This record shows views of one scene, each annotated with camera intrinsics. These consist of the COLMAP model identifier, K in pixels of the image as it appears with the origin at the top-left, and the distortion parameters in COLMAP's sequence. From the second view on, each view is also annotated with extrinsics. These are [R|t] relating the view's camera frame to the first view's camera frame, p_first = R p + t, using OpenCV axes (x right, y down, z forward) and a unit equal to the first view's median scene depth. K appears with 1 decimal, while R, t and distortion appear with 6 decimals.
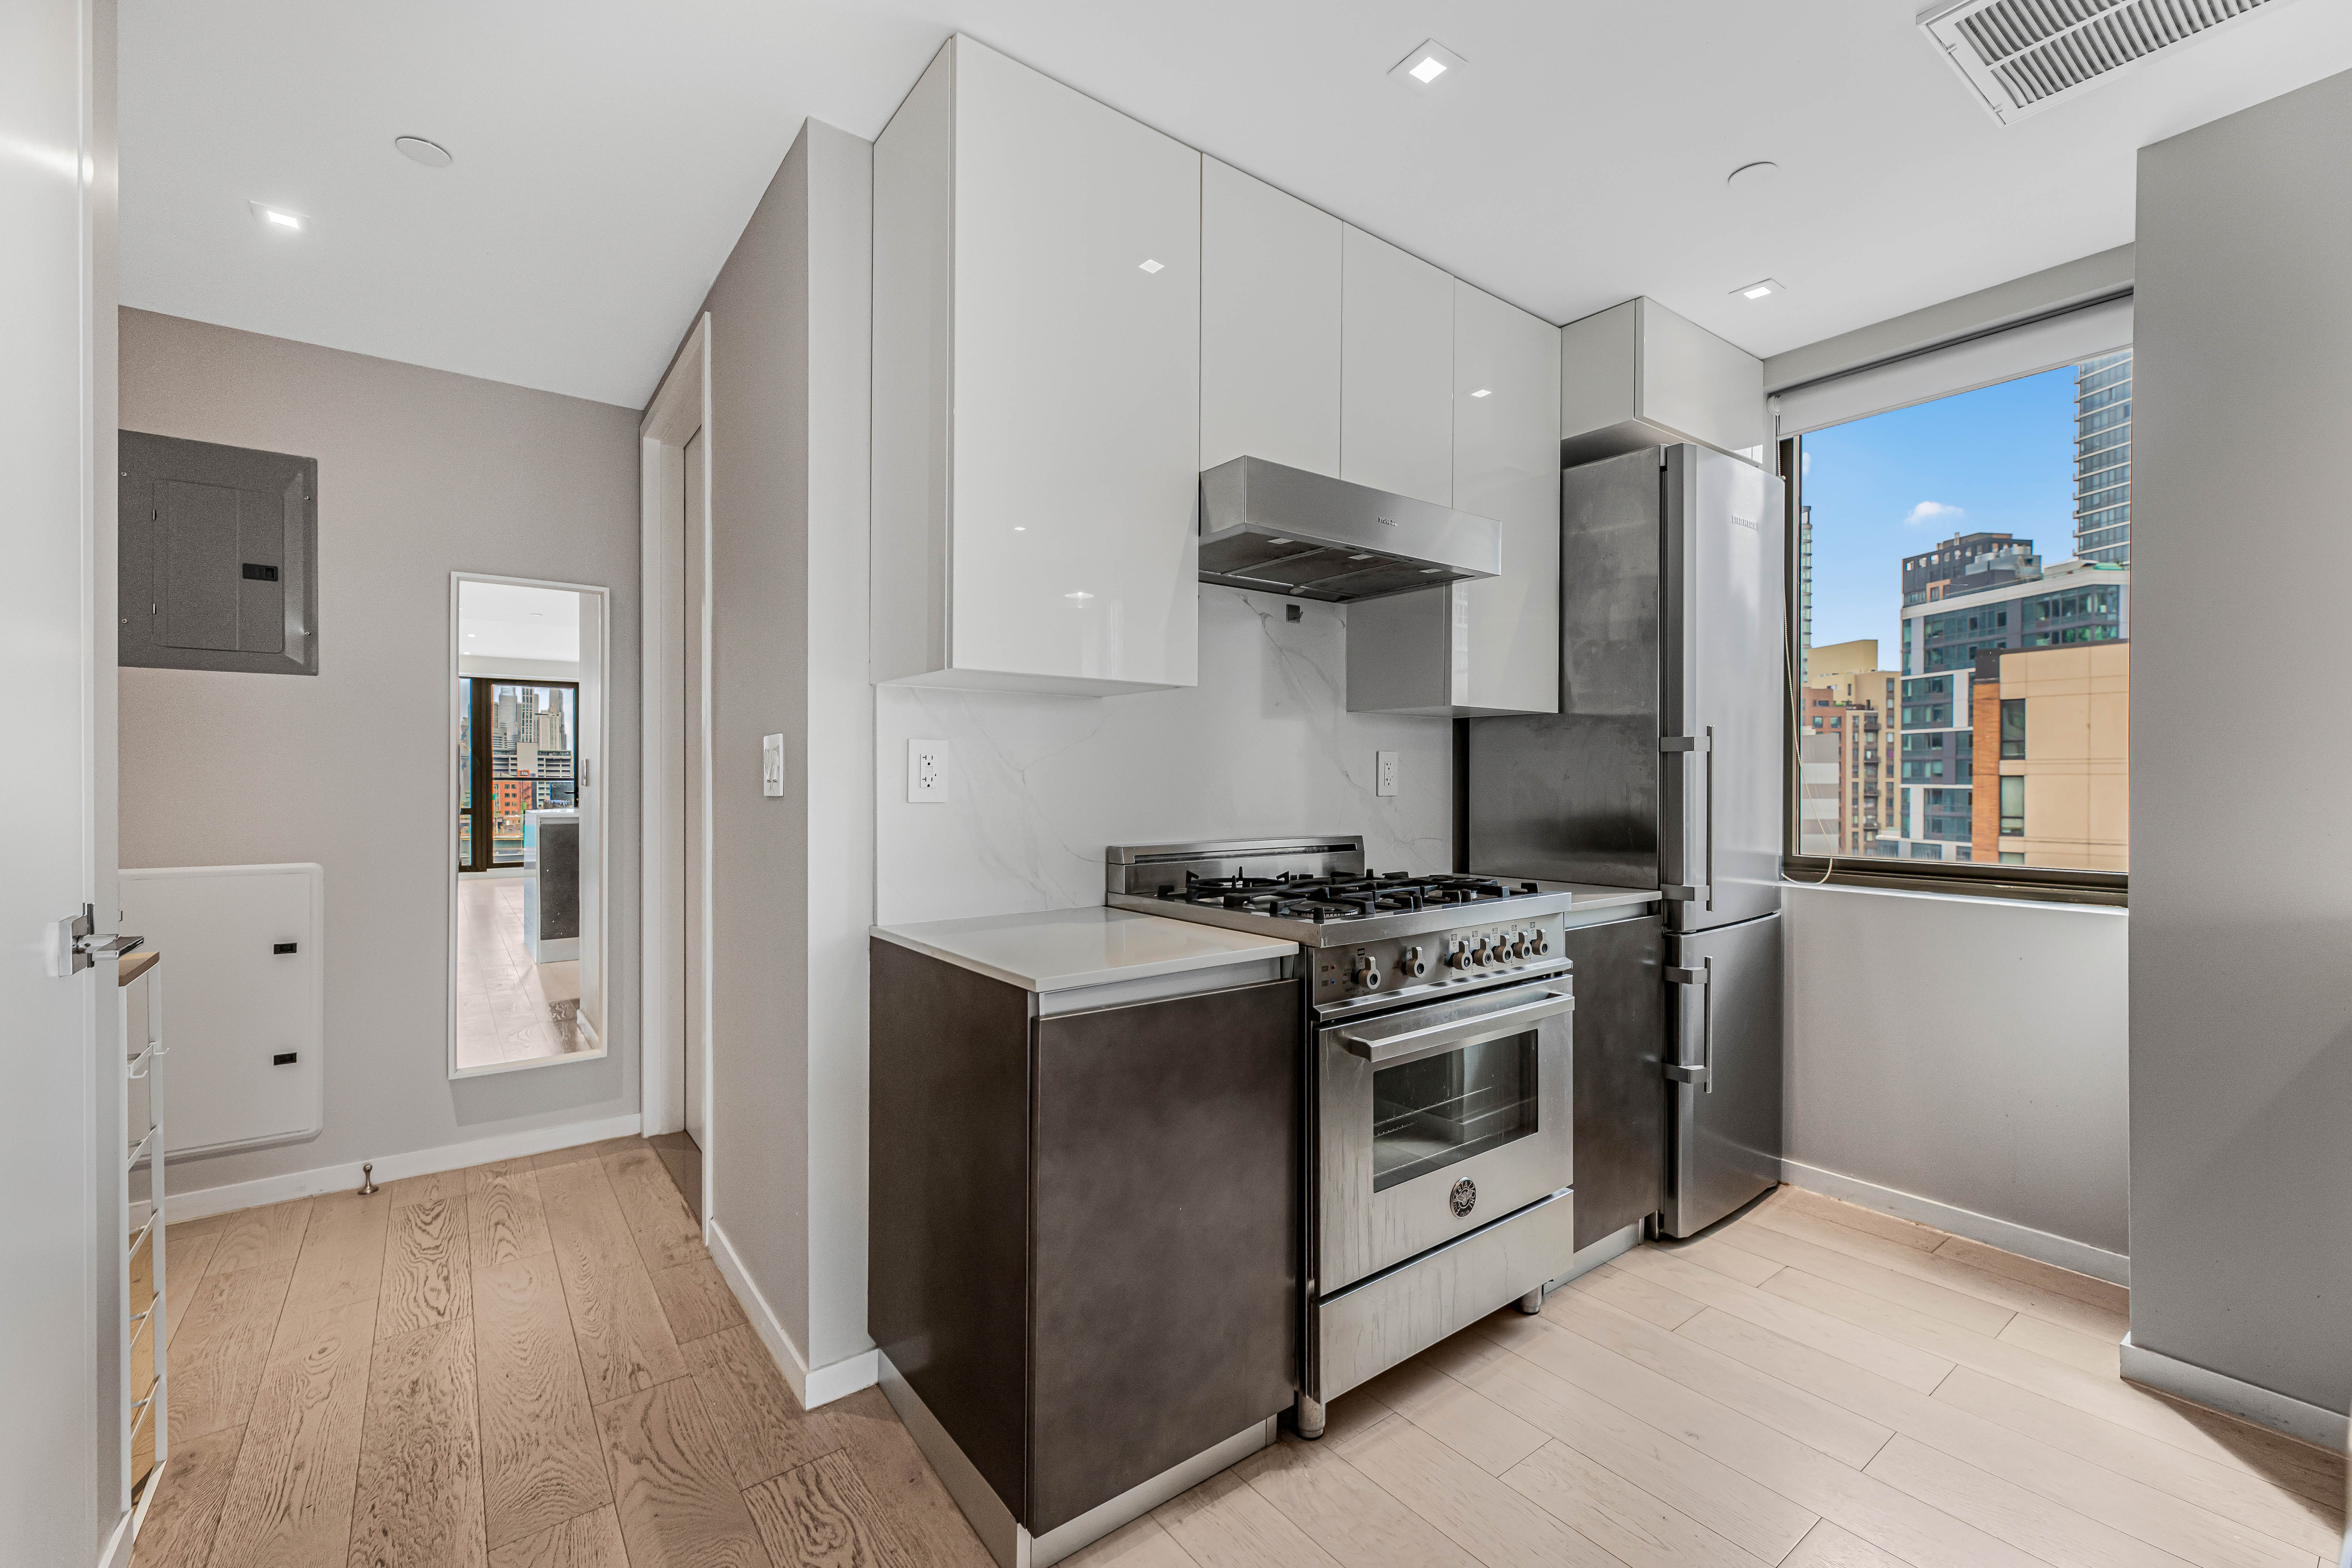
lens RADIAL K [[965.6, 0, 1180.1], [0, 965.6, 776.9], [0, 0, 1]] dist [0.005168, 0.000440]
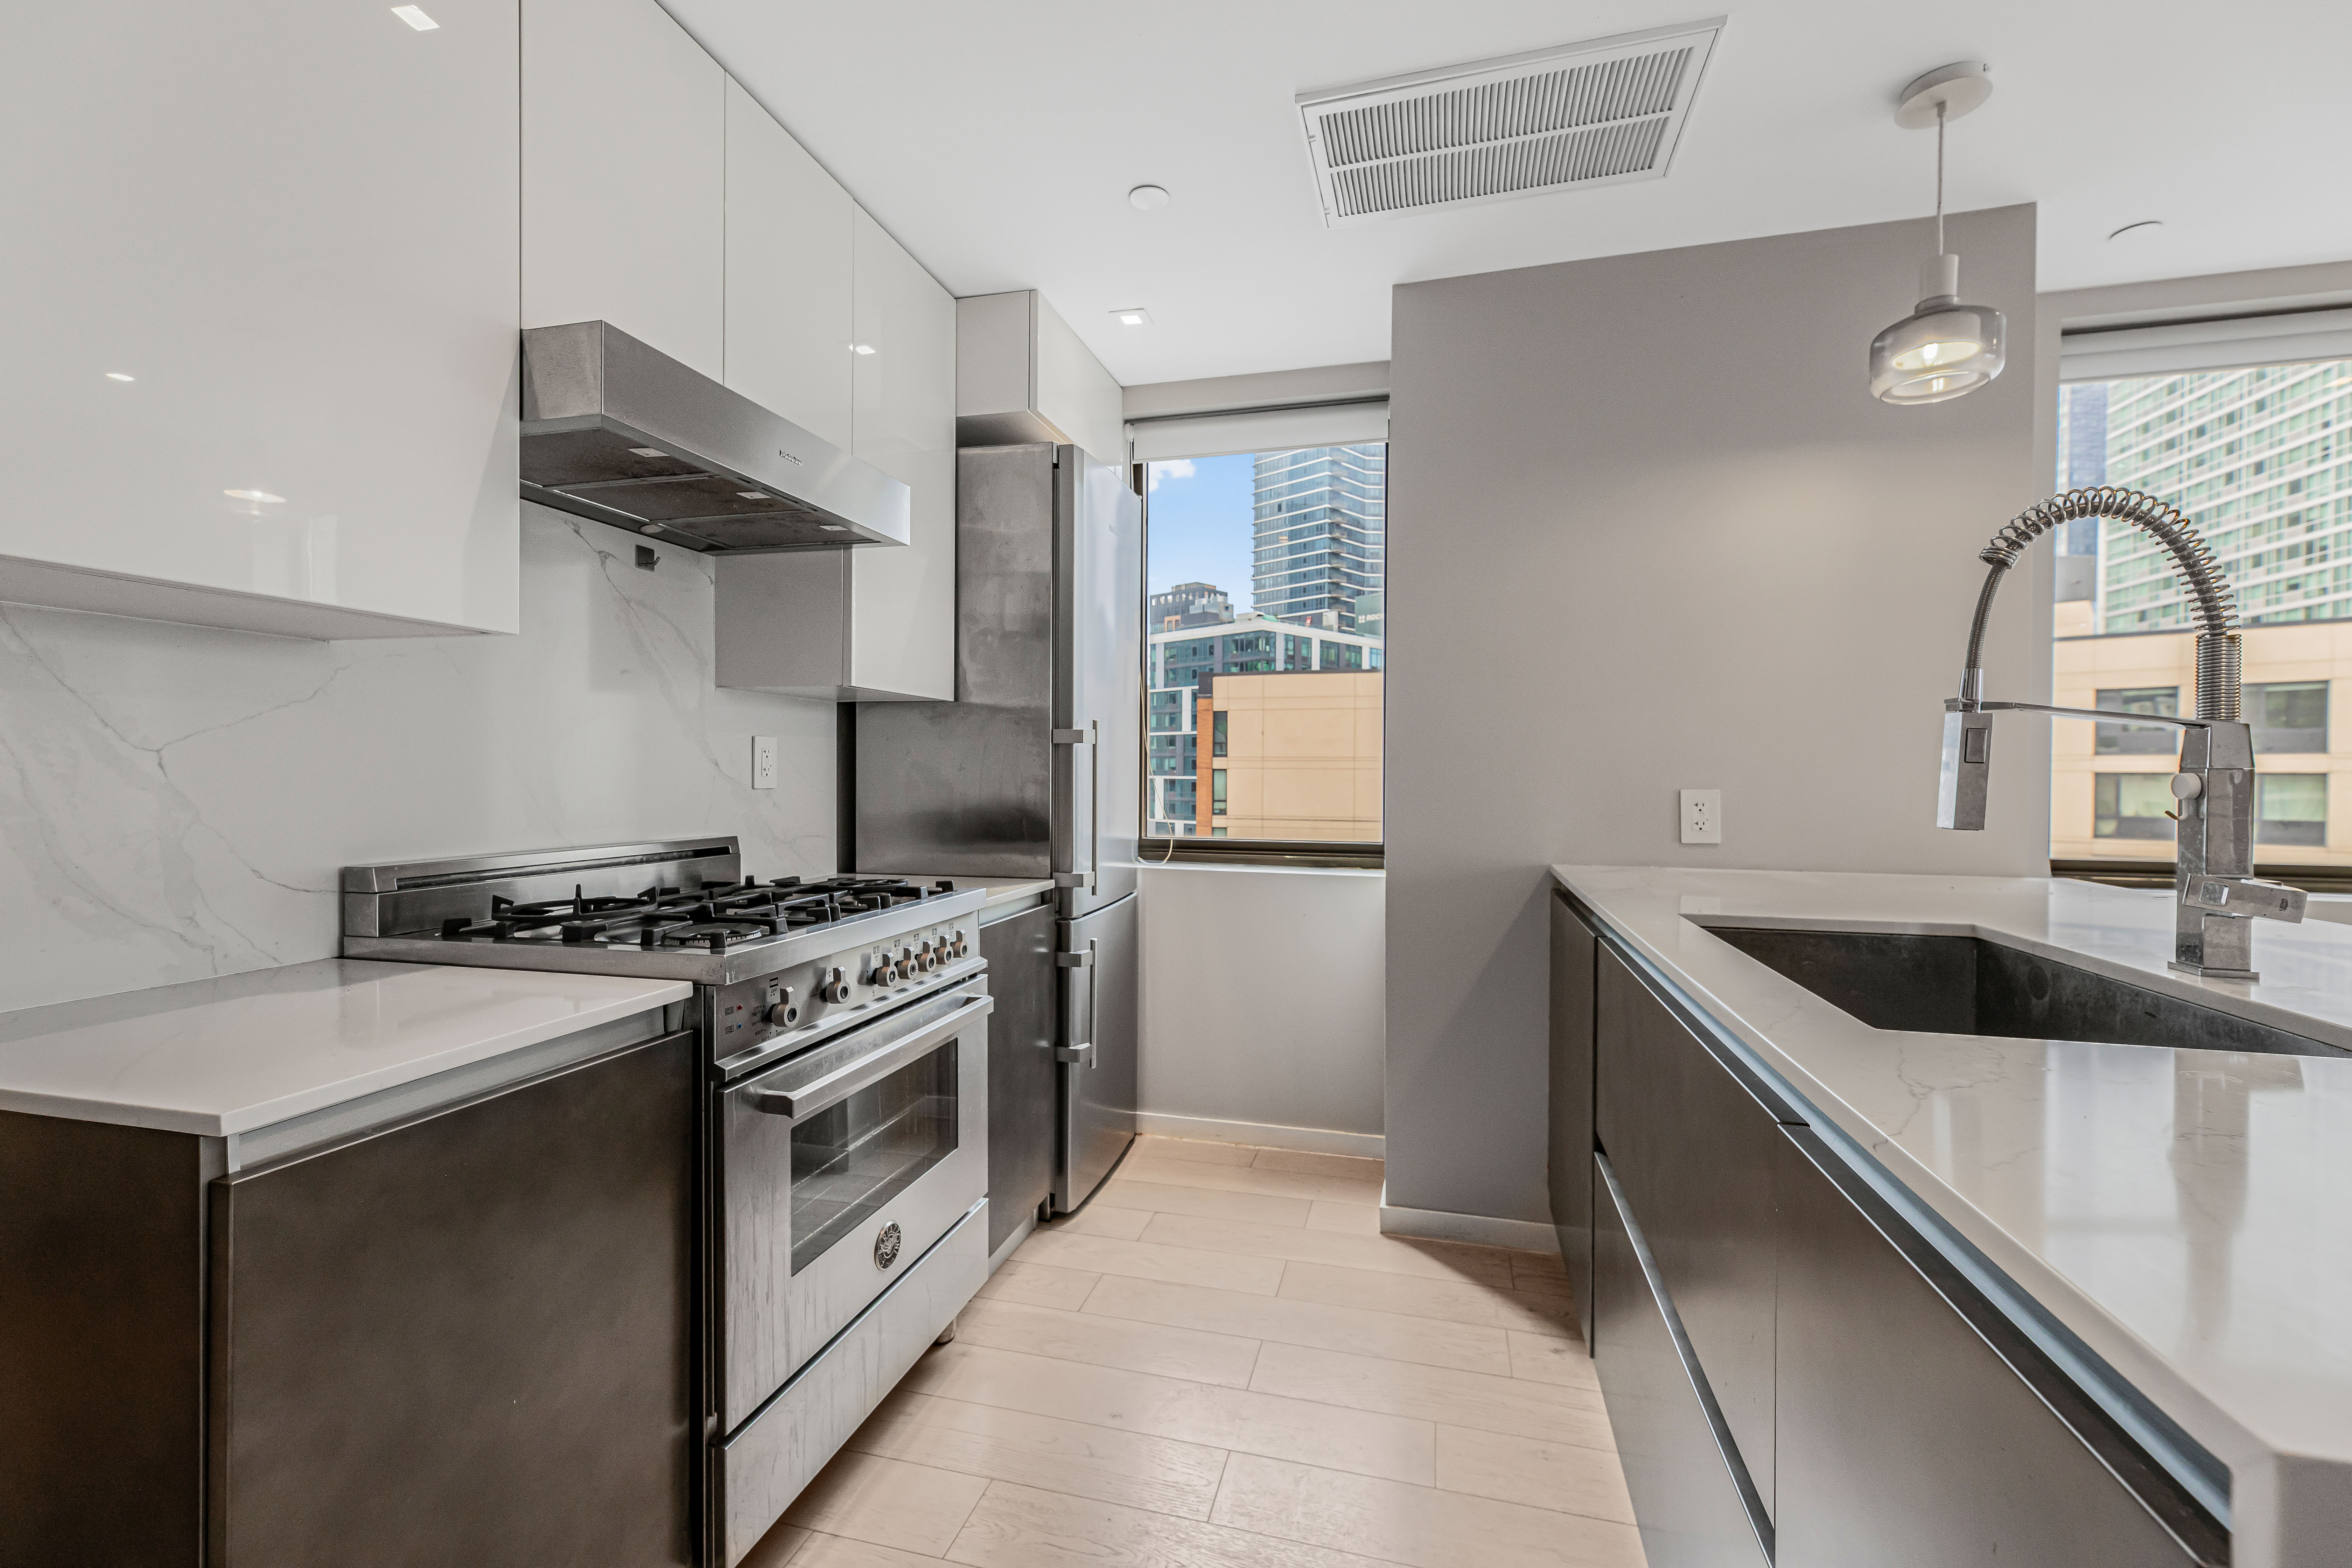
lens RADIAL K [[965.6, 0, 1166.4], [0, 965.6, 781.9], [0, 0, 1]] dist [0.005168, 0.000440]
pose [[0.788780, -0.003060, 0.614667, -0.037968], [-0.005333, 0.999916, 0.011821, 0.002264], [-0.614652, -0.012602, 0.788698, 0.129762]]
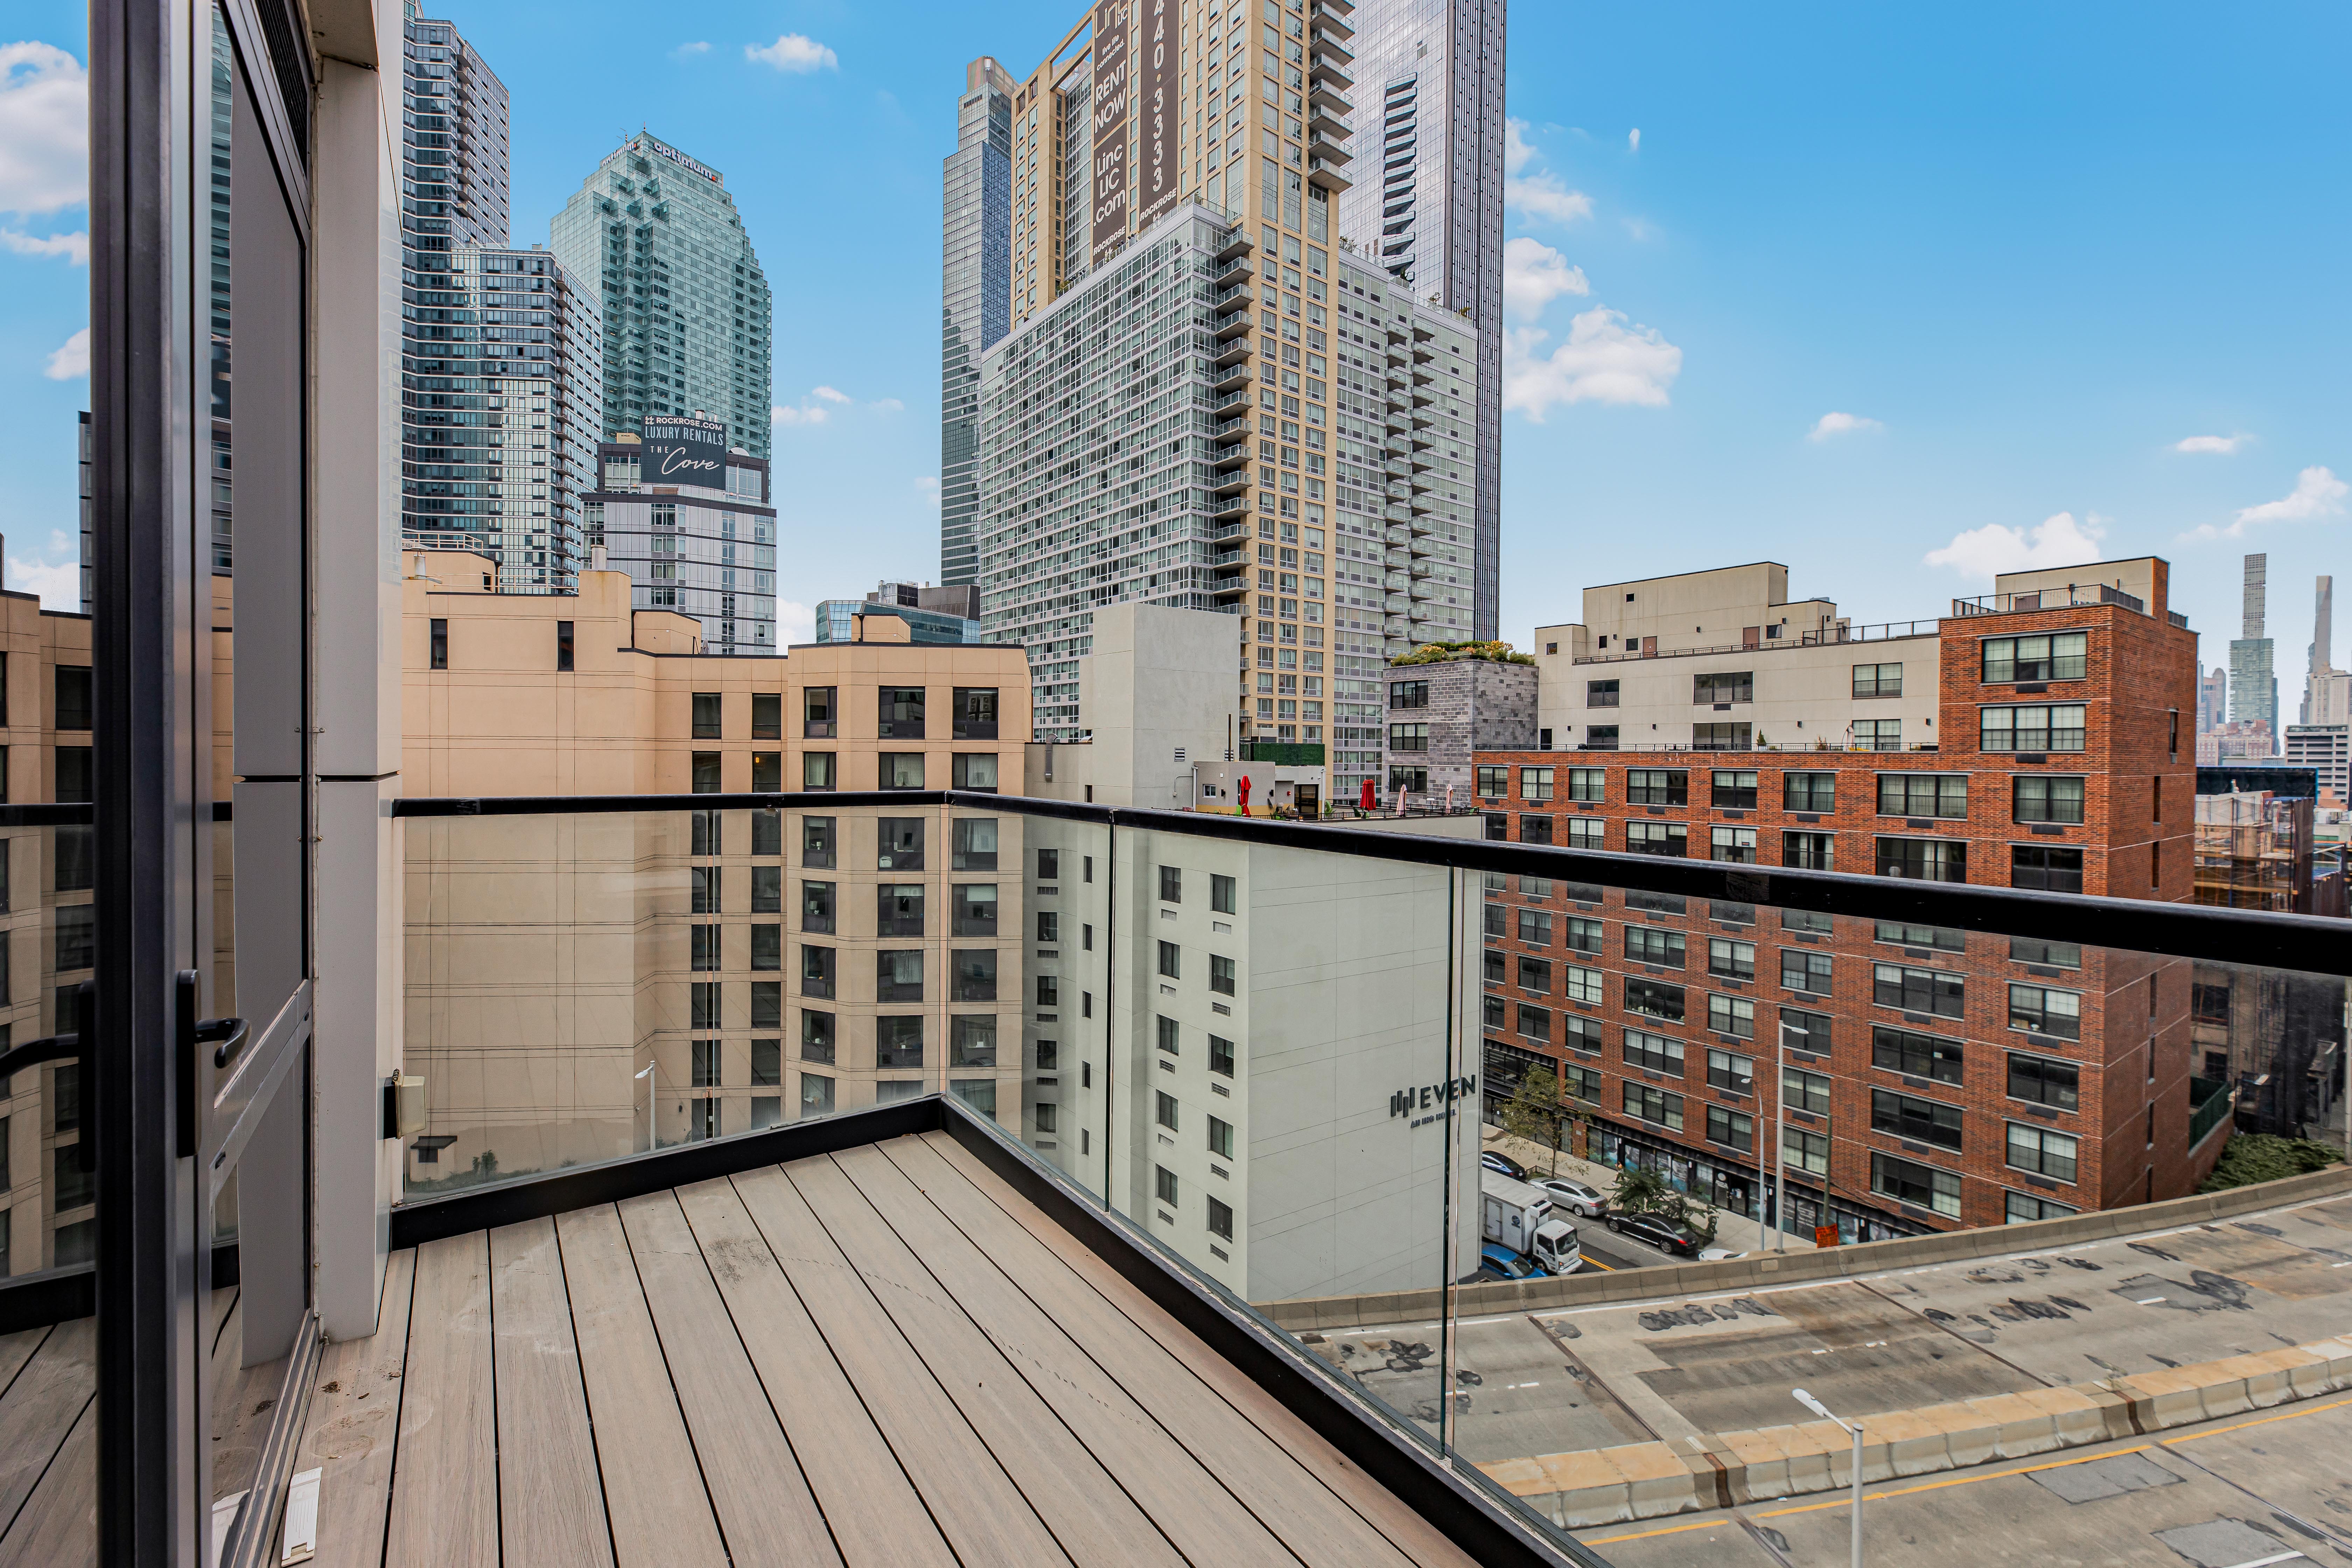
lens RADIAL K [[965.6, 0, 1132.1], [0, 965.6, 765.9], [0, 0, 1]] dist [0.005168, 0.000440]
pose [[0.055237, -0.012402, 0.998396, 1.499003], [-0.008652, 0.999879, 0.012899, -0.039588], [-0.998436, -0.009350, 0.055123, -2.006465]]
